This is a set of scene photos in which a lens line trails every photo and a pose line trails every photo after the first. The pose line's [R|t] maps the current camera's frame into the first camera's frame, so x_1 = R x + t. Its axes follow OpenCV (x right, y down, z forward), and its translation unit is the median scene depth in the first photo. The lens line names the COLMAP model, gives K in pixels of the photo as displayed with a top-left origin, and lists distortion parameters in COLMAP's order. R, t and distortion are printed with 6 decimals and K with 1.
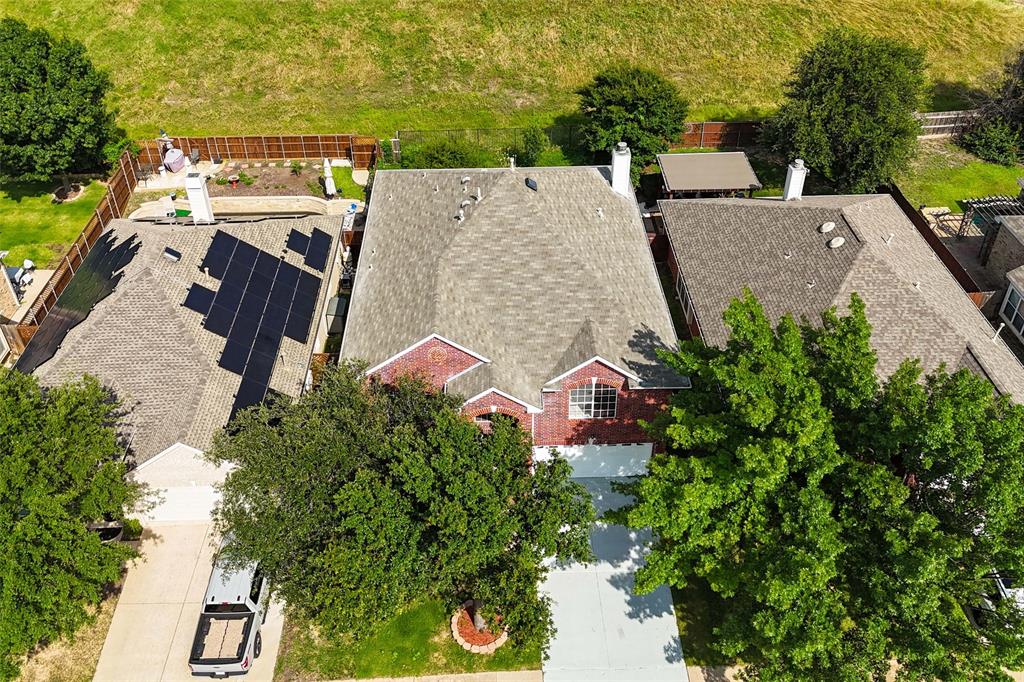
lens RADIAL K [[887.8, 0, 514.5], [0, 887.8, 333.9], [0, 0, 1]] dist [0.066992, -0.066037]
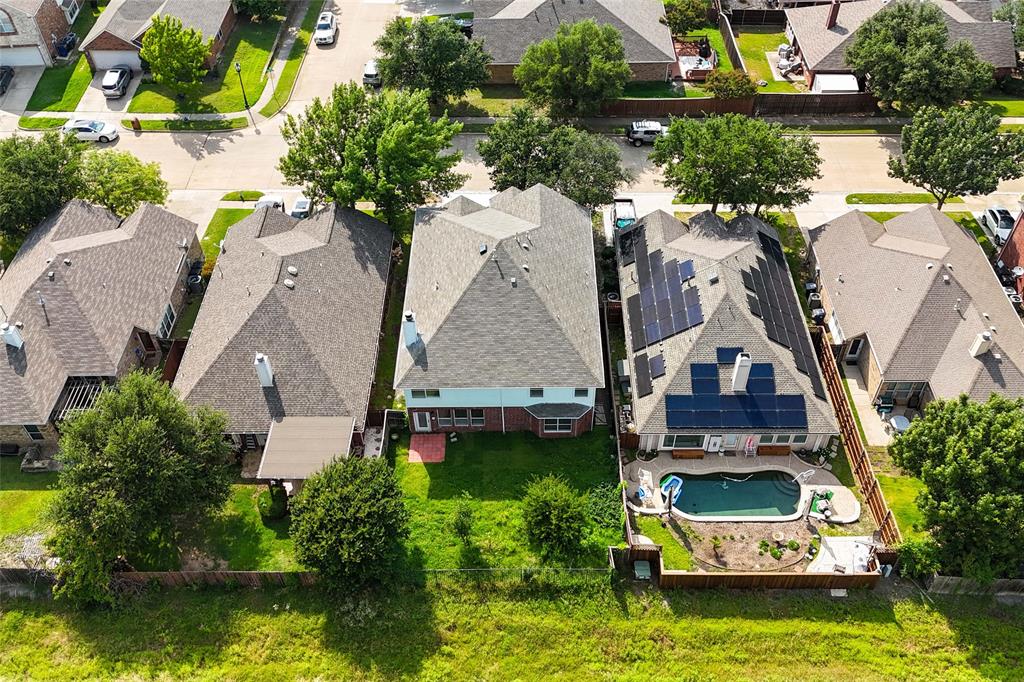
lens RADIAL K [[887.8, 0, 514.5], [0, 887.8, 333.9], [0, 0, 1]] dist [0.066992, -0.066037]
pose [[-0.999013, -0.015756, 0.041528, -0.077270], [0.039598, 0.107621, 0.993403, -1.270087], [-0.020121, 0.994067, -0.106891, 0.981560]]
